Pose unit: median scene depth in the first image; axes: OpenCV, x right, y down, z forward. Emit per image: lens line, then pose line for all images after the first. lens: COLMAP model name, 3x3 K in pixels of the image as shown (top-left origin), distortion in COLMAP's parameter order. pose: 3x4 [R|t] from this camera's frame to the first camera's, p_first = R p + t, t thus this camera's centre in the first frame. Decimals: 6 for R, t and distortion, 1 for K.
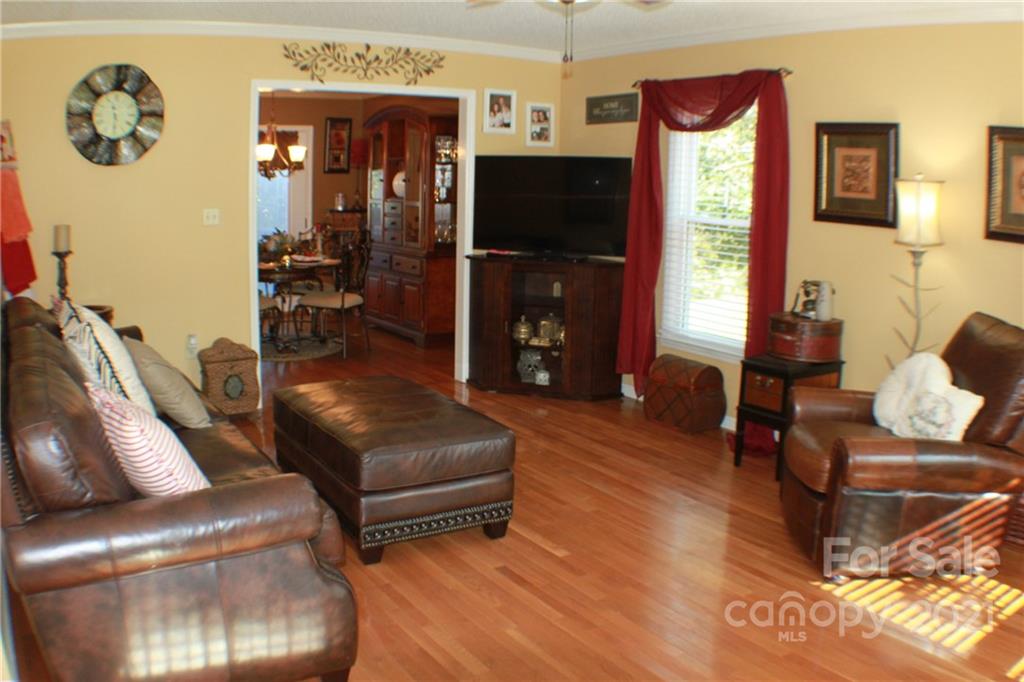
lens RADIAL K [[899.3, 0, 529.4], [0, 899.3, 352.7], [0, 0, 1]] dist [-0.327876, 0.105621]
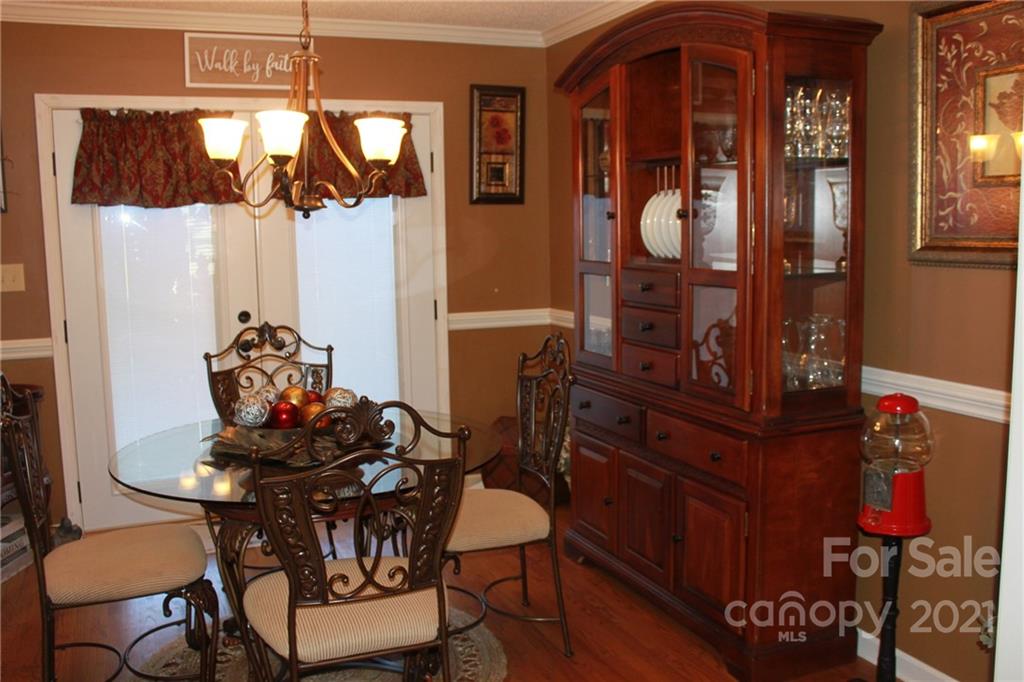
lens RADIAL K [[940.4, 0, 512.0], [0, 940.4, 341.0], [0, 0, 1]] dist [-0.166607, 0.157606]
pose [[0.980022, -0.013429, -0.198436, -0.115961], [0.000414, 0.997854, -0.065484, -0.100591], [0.198889, 0.064094, 0.977924, 0.523399]]
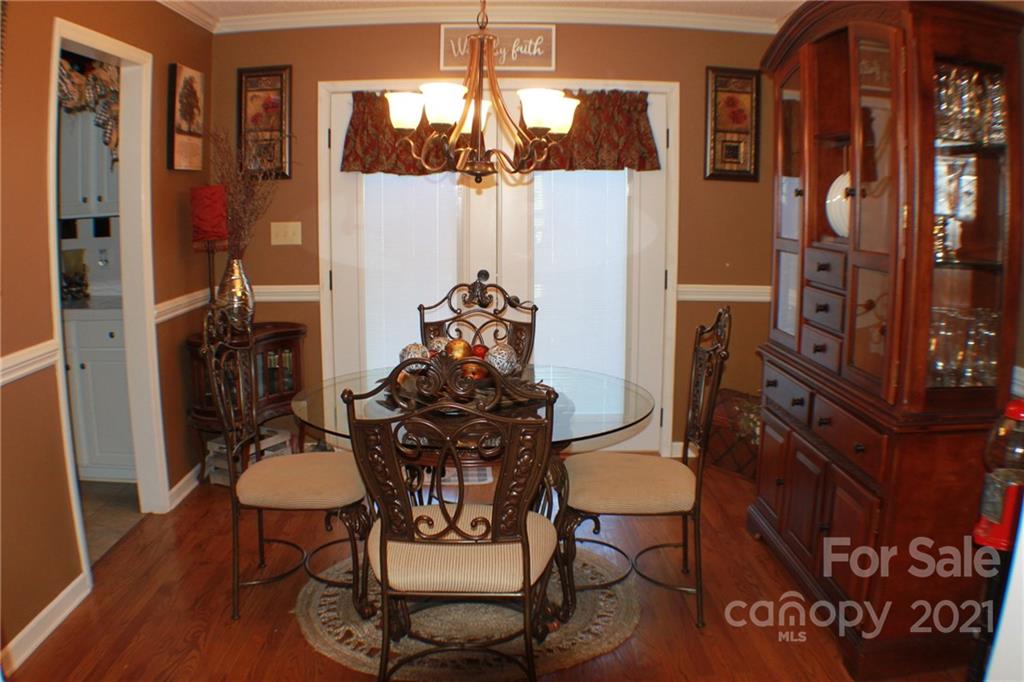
lens RADIAL K [[865.9, 0, 512.0], [0, 865.9, 341.0], [0, 0, 1]] dist [-0.325266, 0.087663]
pose [[0.835241, 0.068823, -0.545560, -0.063800], [-0.089442, 0.995928, -0.011297, -0.103648], [0.542561, 0.058231, 0.837996, 0.566530]]
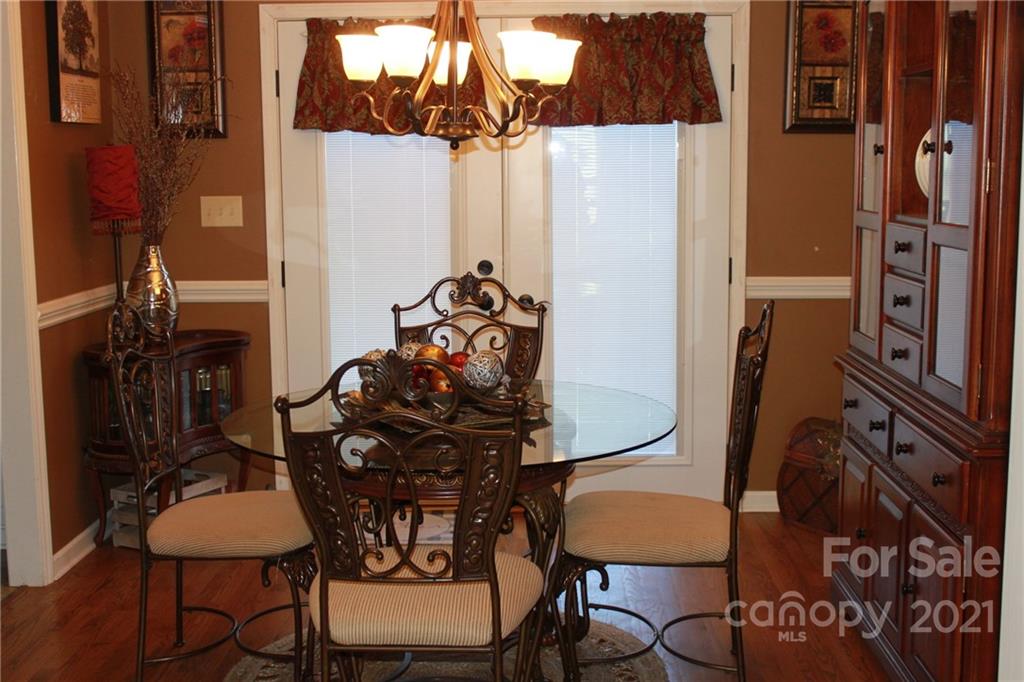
lens RADIAL K [[1287.1, 0, 512.0], [0, 1287.1, 341.0], [0, 0, 1]] dist [-0.057175, -0.030748]
pose [[0.806343, 0.052668, -0.589098, -0.010479], [-0.086556, 0.995812, -0.029447, -0.097961], [0.585080, 0.074734, 0.807525, 0.528455]]
